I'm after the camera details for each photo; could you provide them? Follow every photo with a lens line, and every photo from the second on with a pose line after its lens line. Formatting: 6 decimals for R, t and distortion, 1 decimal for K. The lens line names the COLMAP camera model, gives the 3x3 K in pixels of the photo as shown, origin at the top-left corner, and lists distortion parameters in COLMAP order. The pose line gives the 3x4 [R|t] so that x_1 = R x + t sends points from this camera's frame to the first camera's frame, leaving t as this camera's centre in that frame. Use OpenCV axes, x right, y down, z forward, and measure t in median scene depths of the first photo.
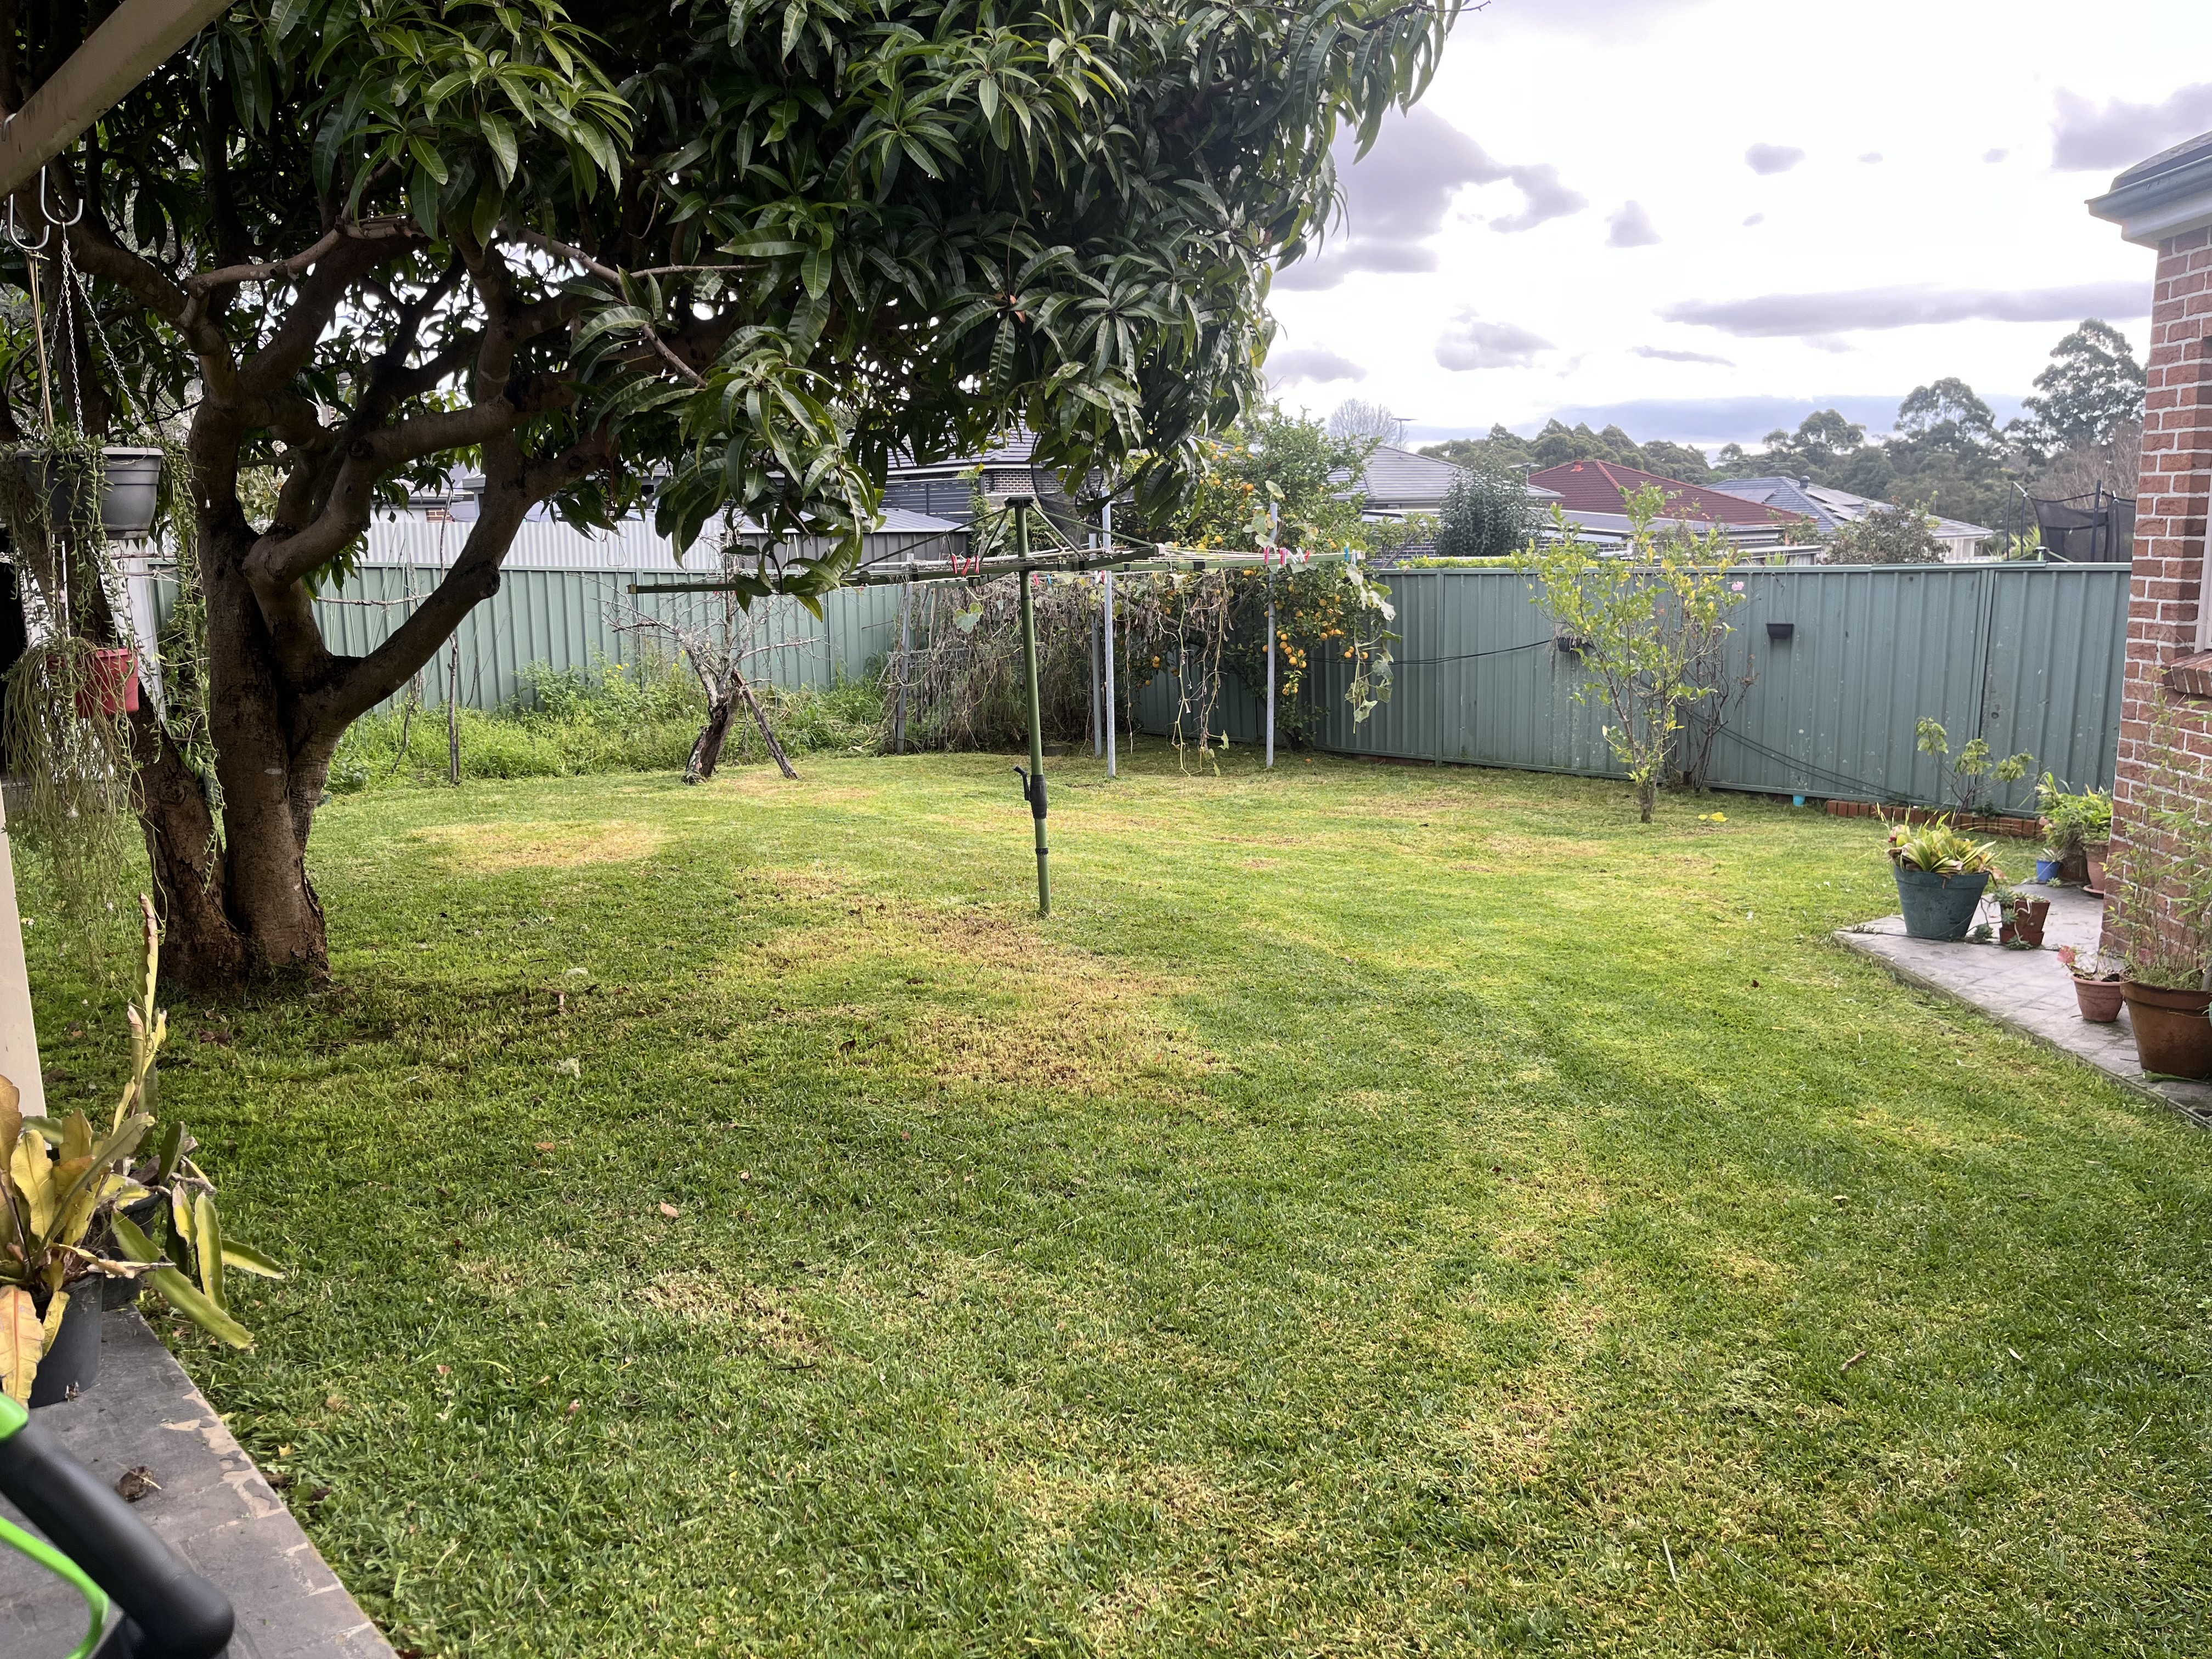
lens RADIAL K [[1679.1, 0, 1103.8], [0, 1679.1, 837.2], [0, 0, 1]] dist [0.101688, -0.136750]
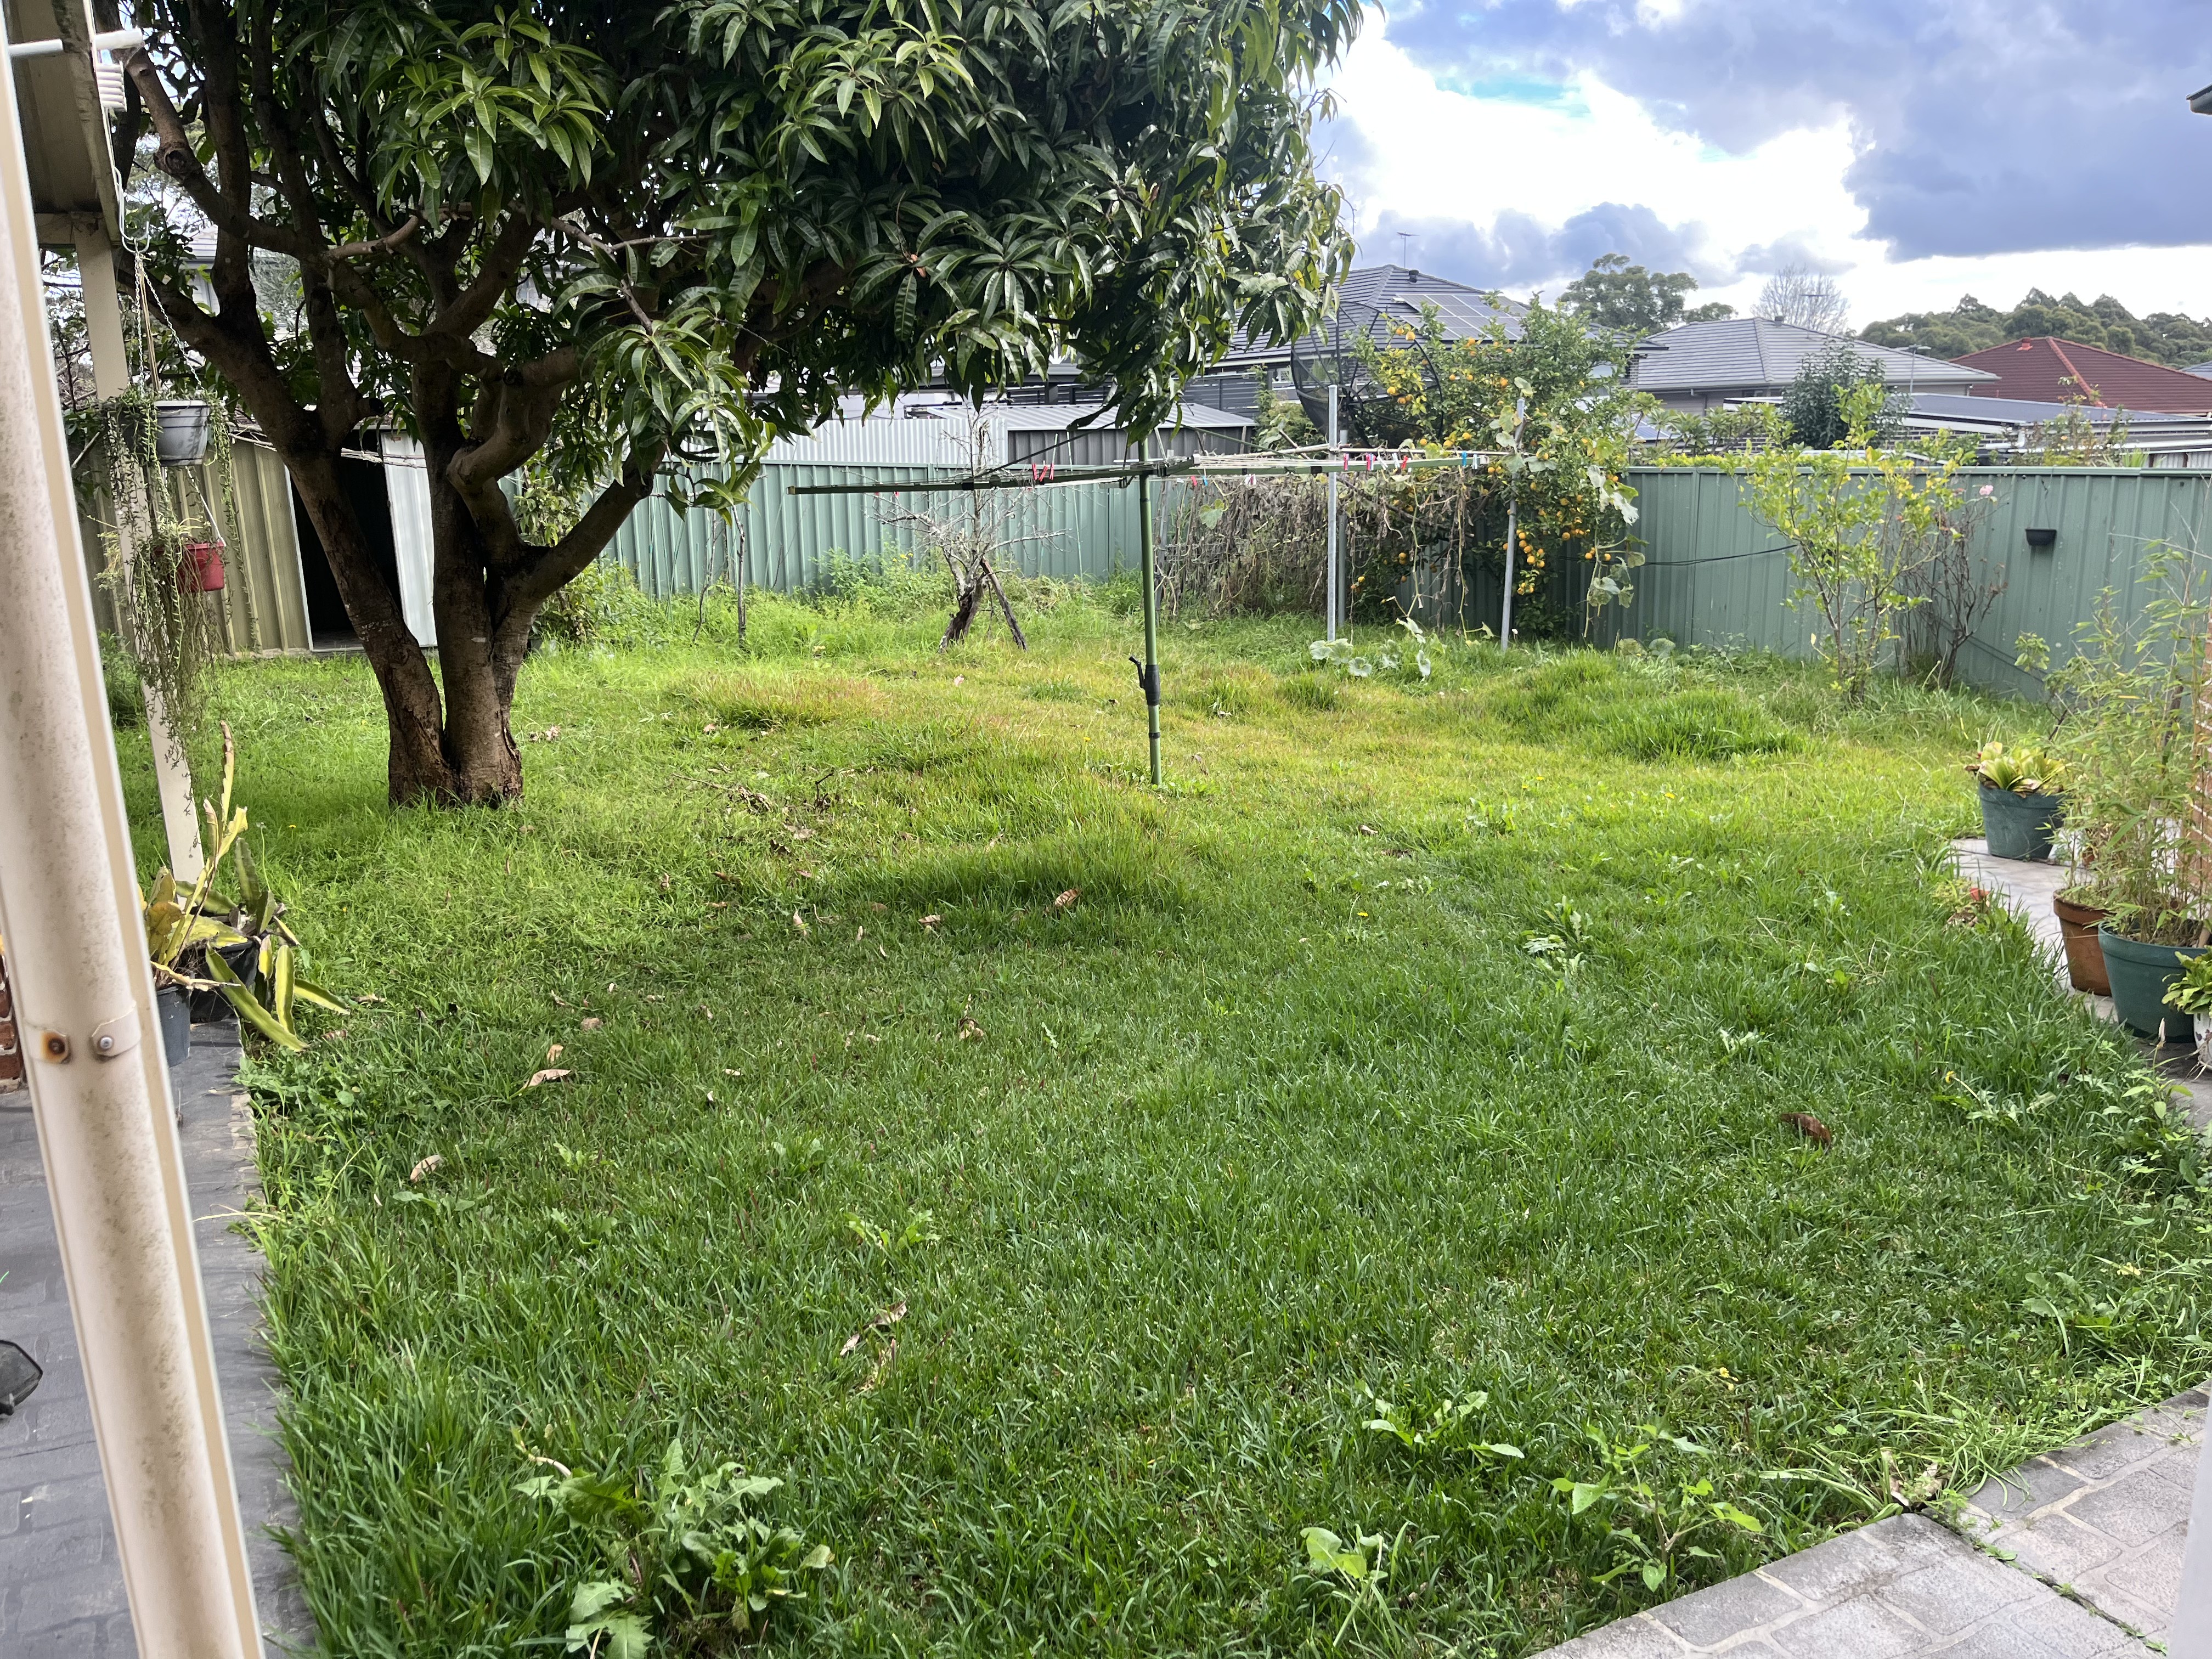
lens RADIAL K [[1679.1, 0, 1103.8], [0, 1679.1, 837.2], [0, 0, 1]] dist [0.101688, -0.136750]
pose [[0.971629, 0.055814, -0.229830, 0.357158], [-0.041039, 0.996801, 0.068577, 0.001583], [0.232922, -0.057199, 0.970812, -0.145185]]
